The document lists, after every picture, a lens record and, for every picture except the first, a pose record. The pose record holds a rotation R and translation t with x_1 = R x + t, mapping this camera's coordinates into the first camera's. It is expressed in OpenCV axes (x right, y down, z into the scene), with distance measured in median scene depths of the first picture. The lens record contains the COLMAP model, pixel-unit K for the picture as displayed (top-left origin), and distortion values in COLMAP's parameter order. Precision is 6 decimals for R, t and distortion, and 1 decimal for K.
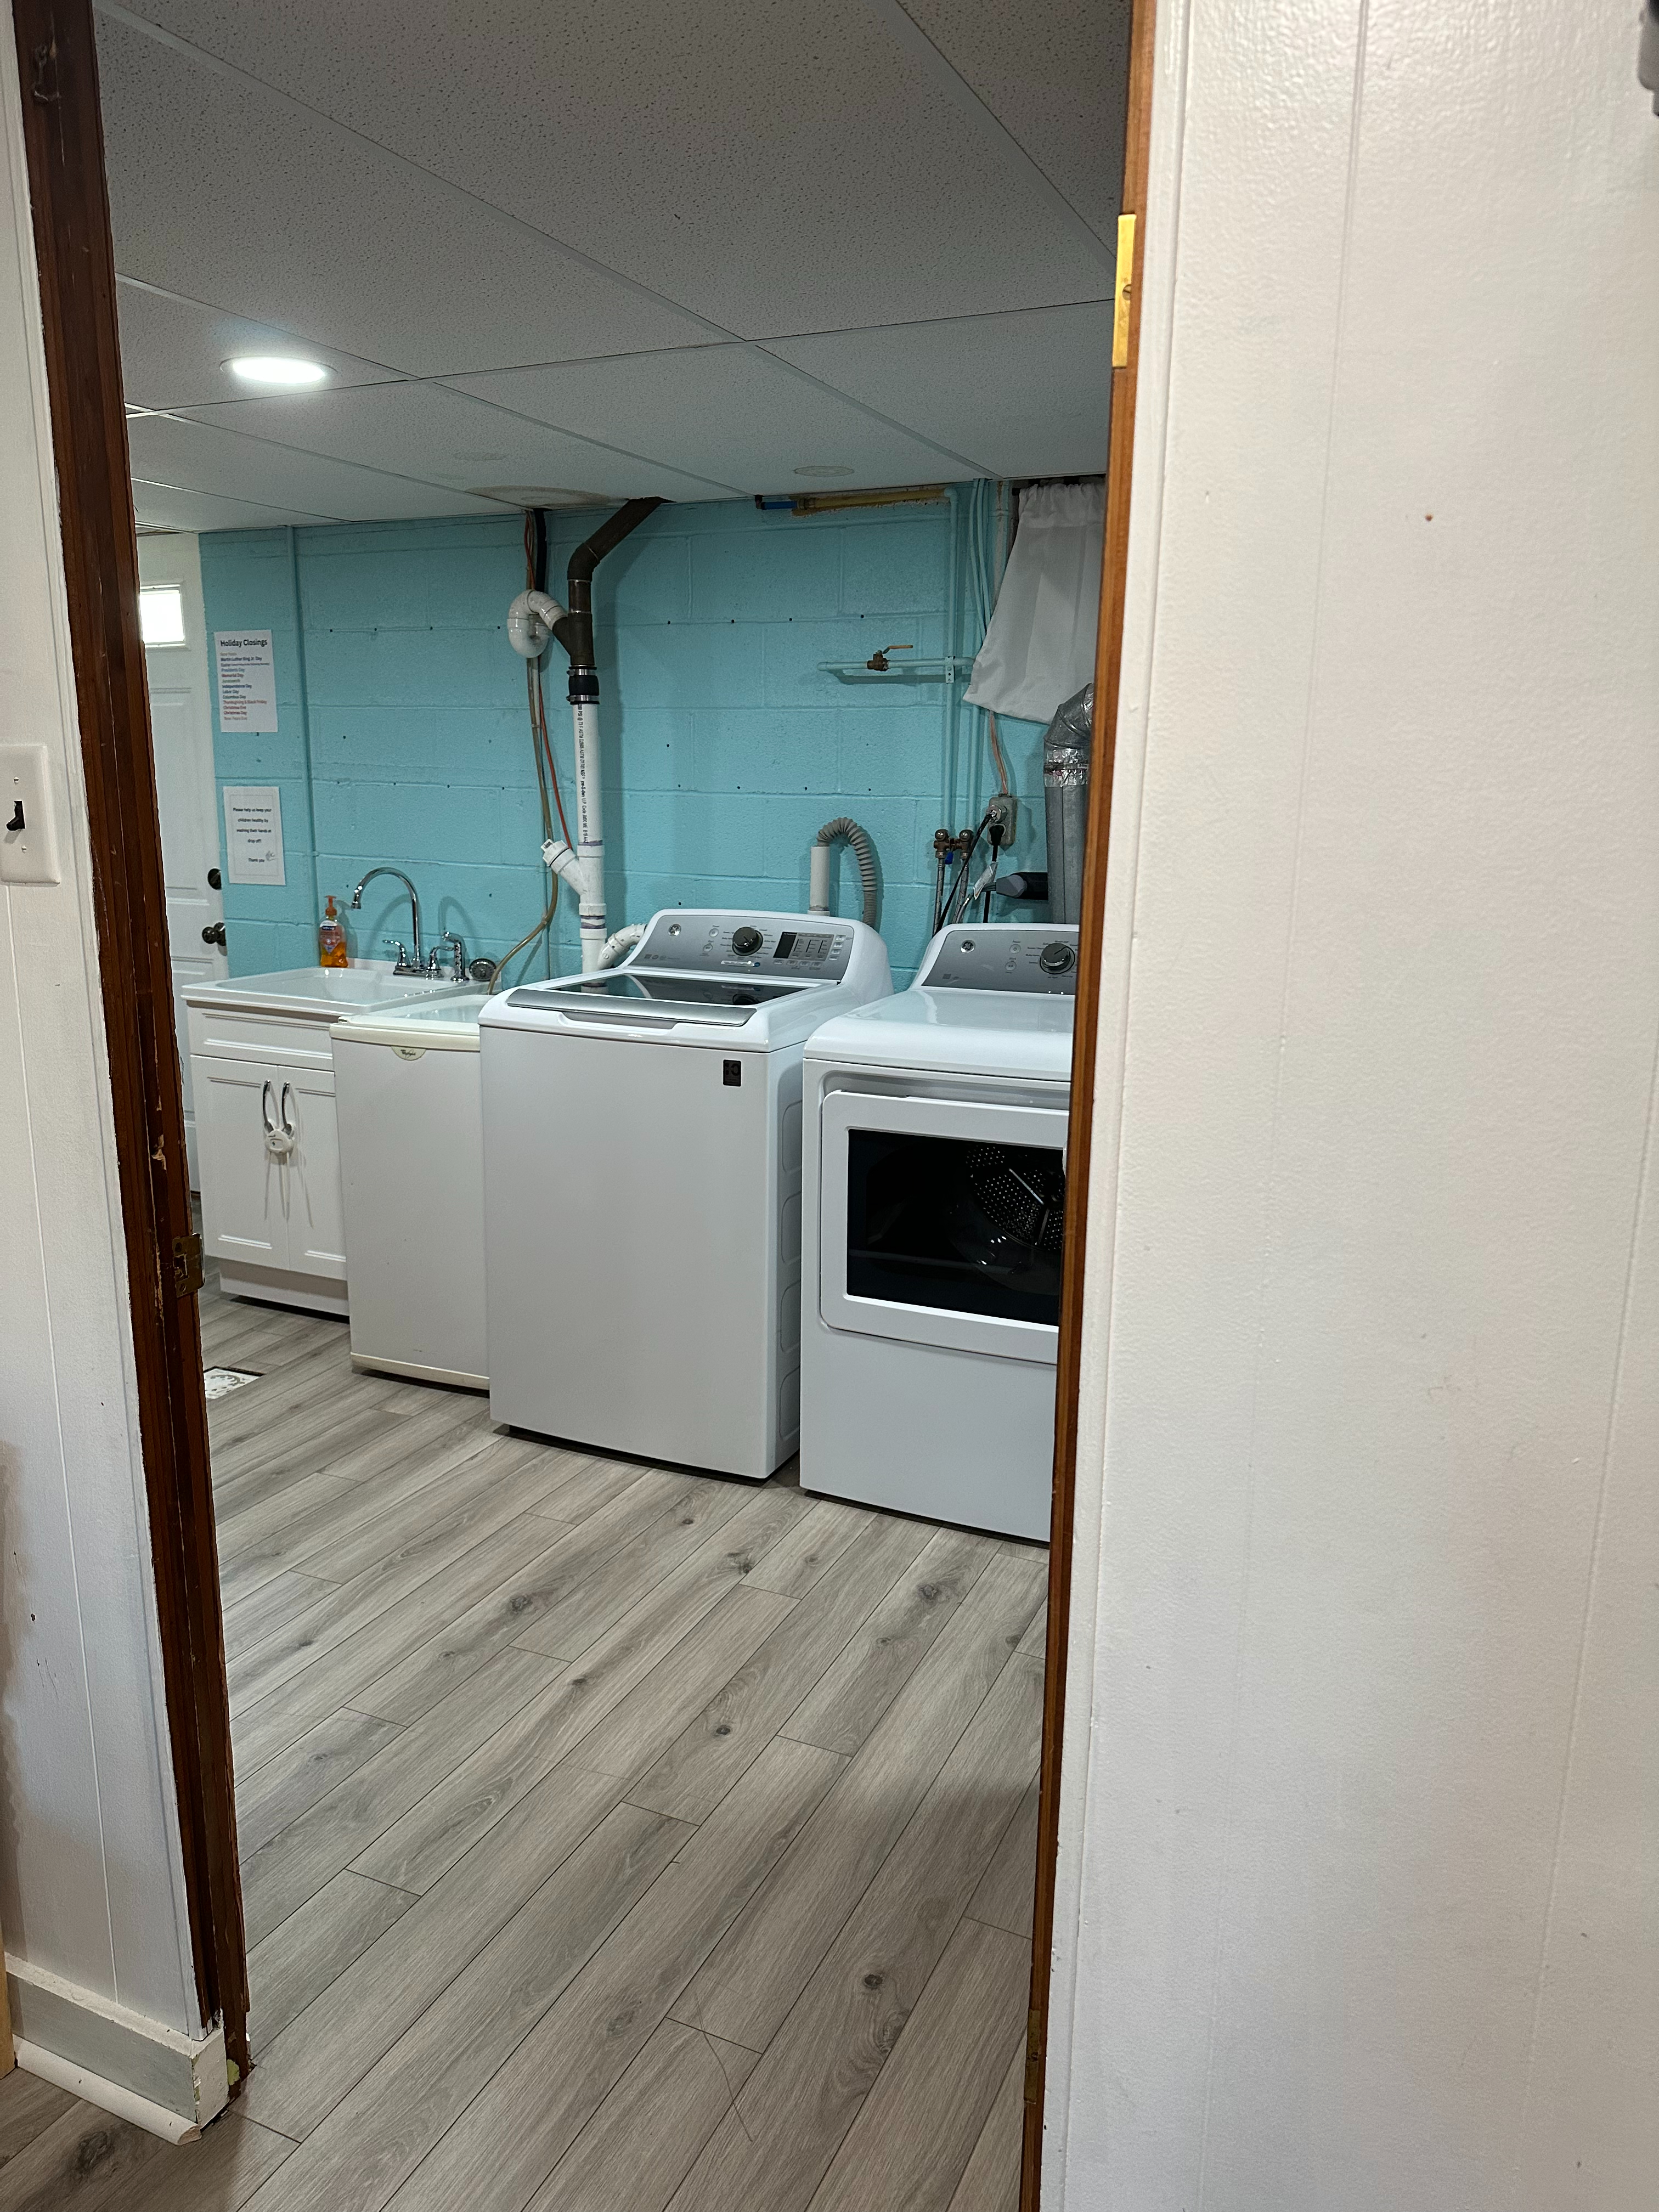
lens RADIAL K [[1552.0, 0, 826.6], [0, 1552.0, 1107.8], [0, 0, 1]] dist [0.055752, -0.059739]
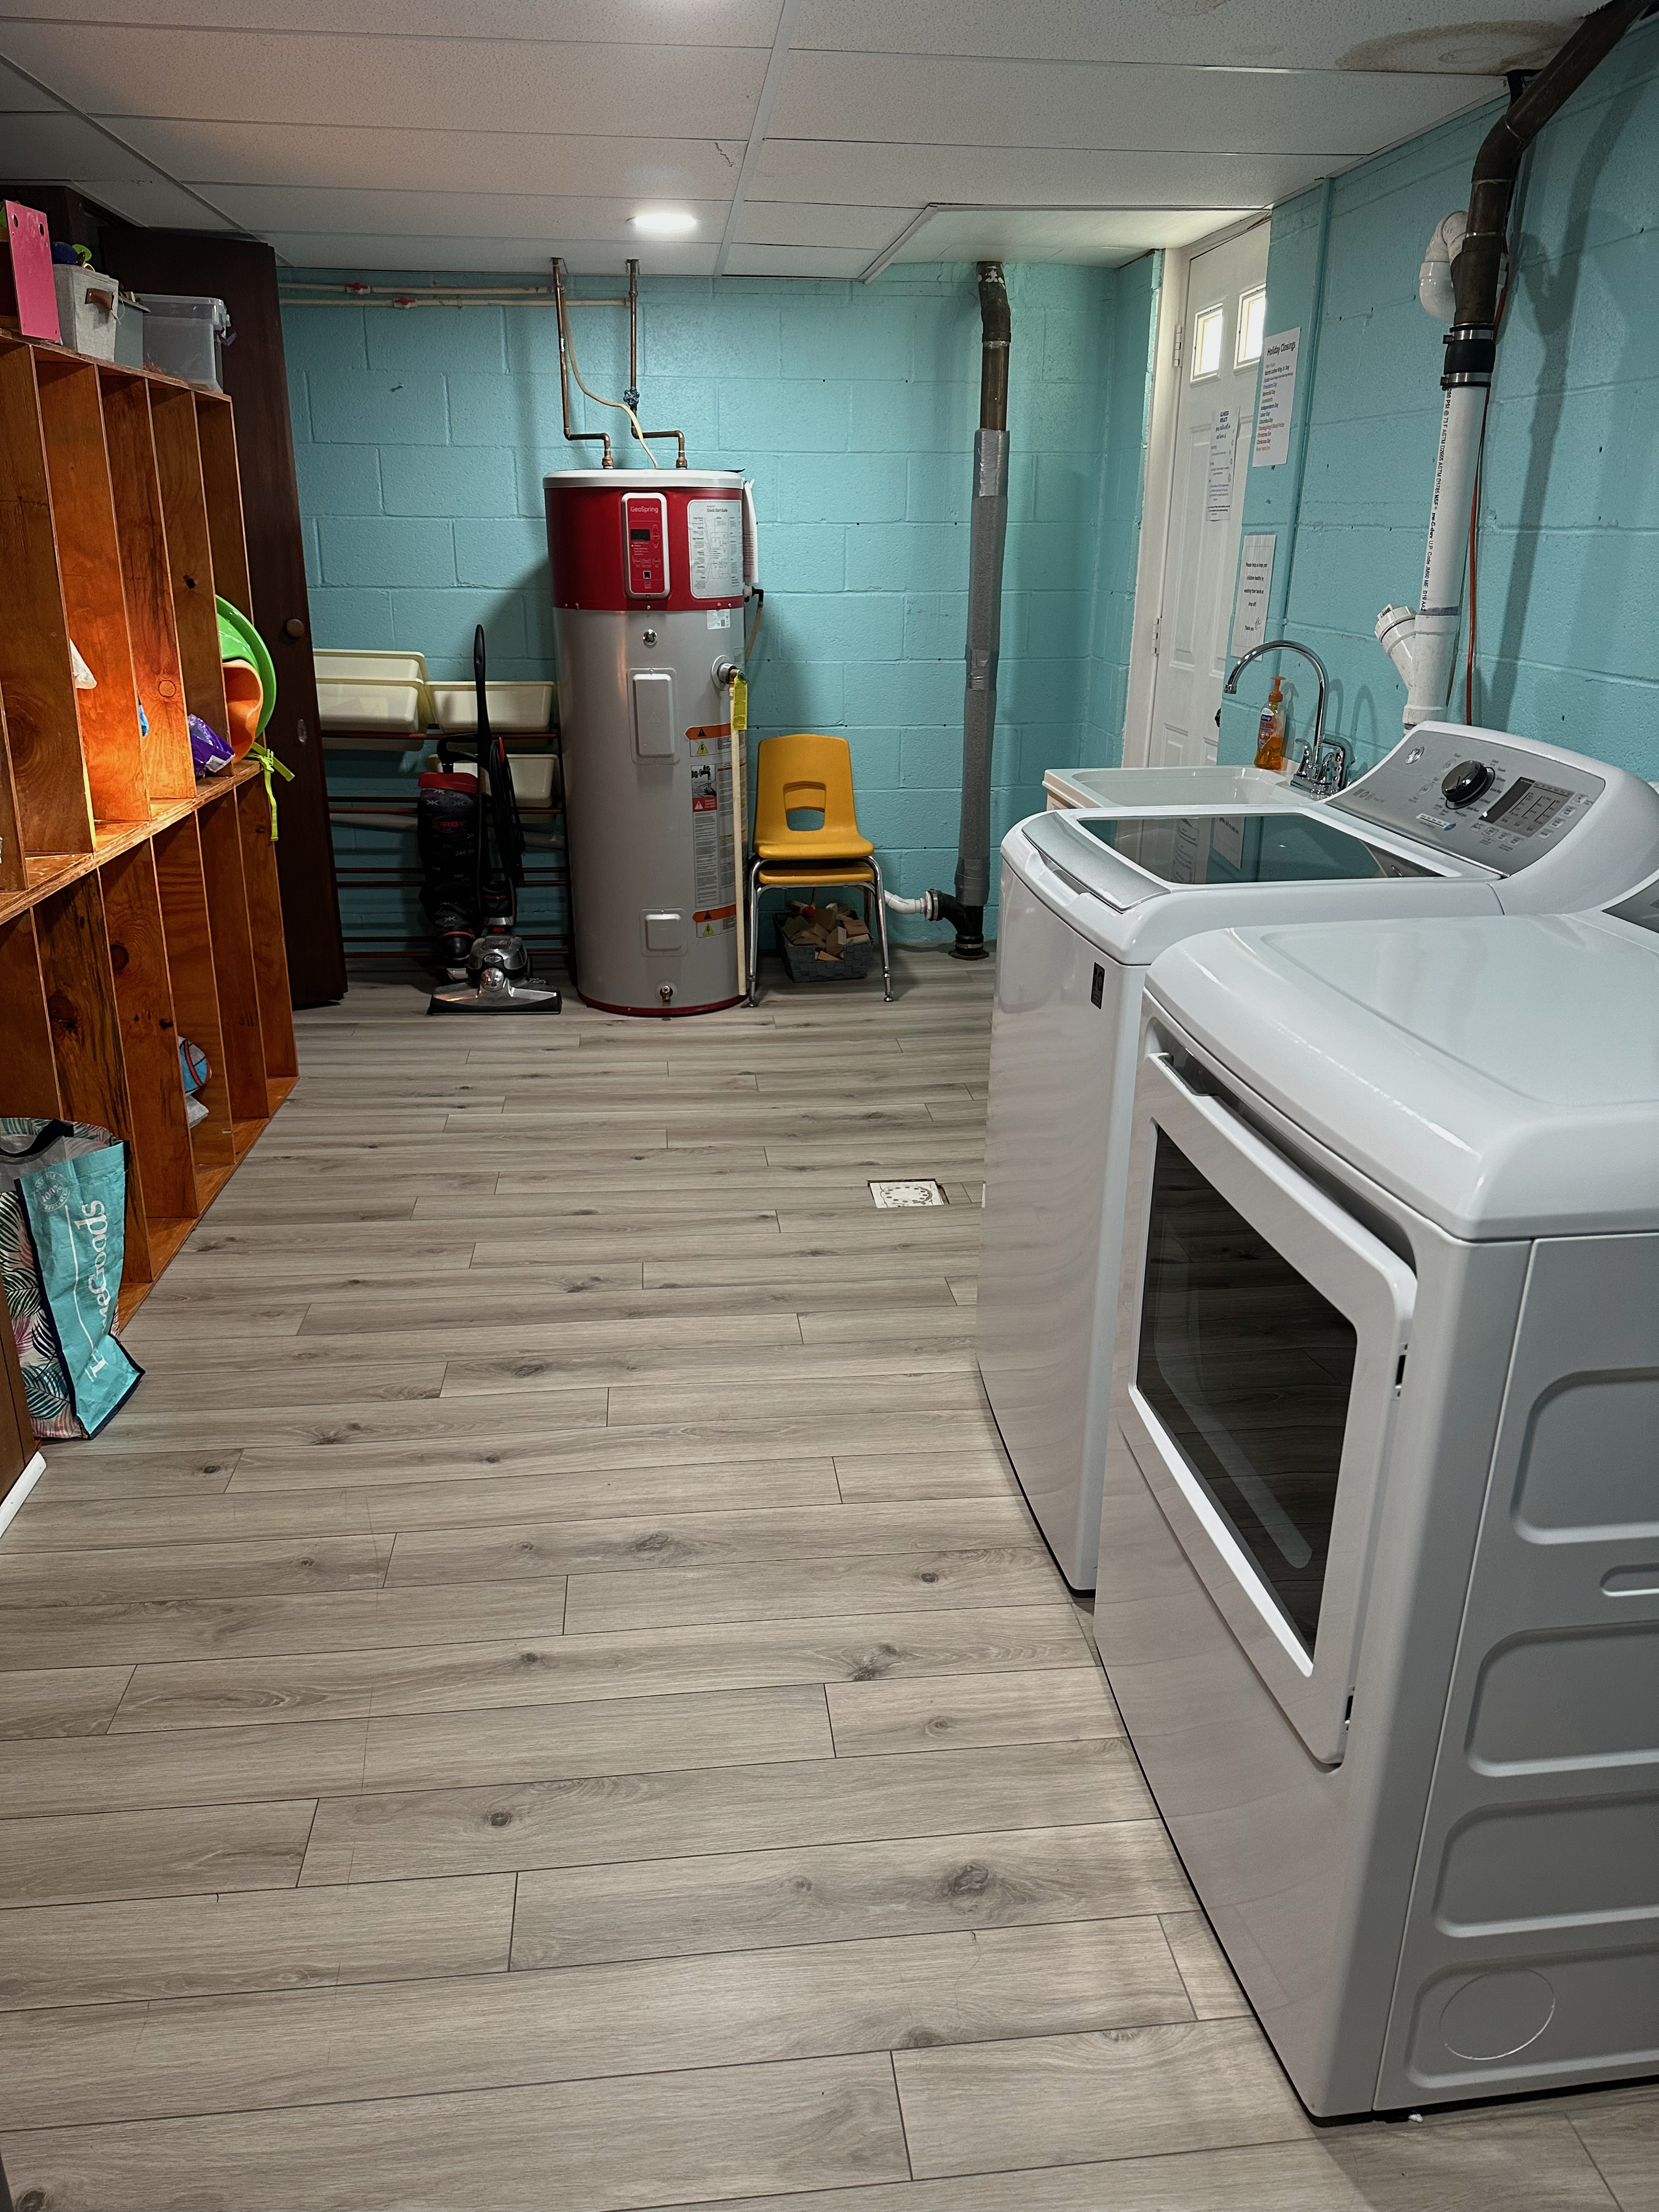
lens RADIAL K [[1552.0, 0, 816.5], [0, 1552.0, 1106.2], [0, 0, 1]] dist [0.055752, -0.059739]
pose [[0.506365, 0.290797, -0.811808, 0.427201], [-0.178807, 0.956370, 0.231050, -0.105515], [0.843577, 0.028162, 0.536269, 0.589169]]
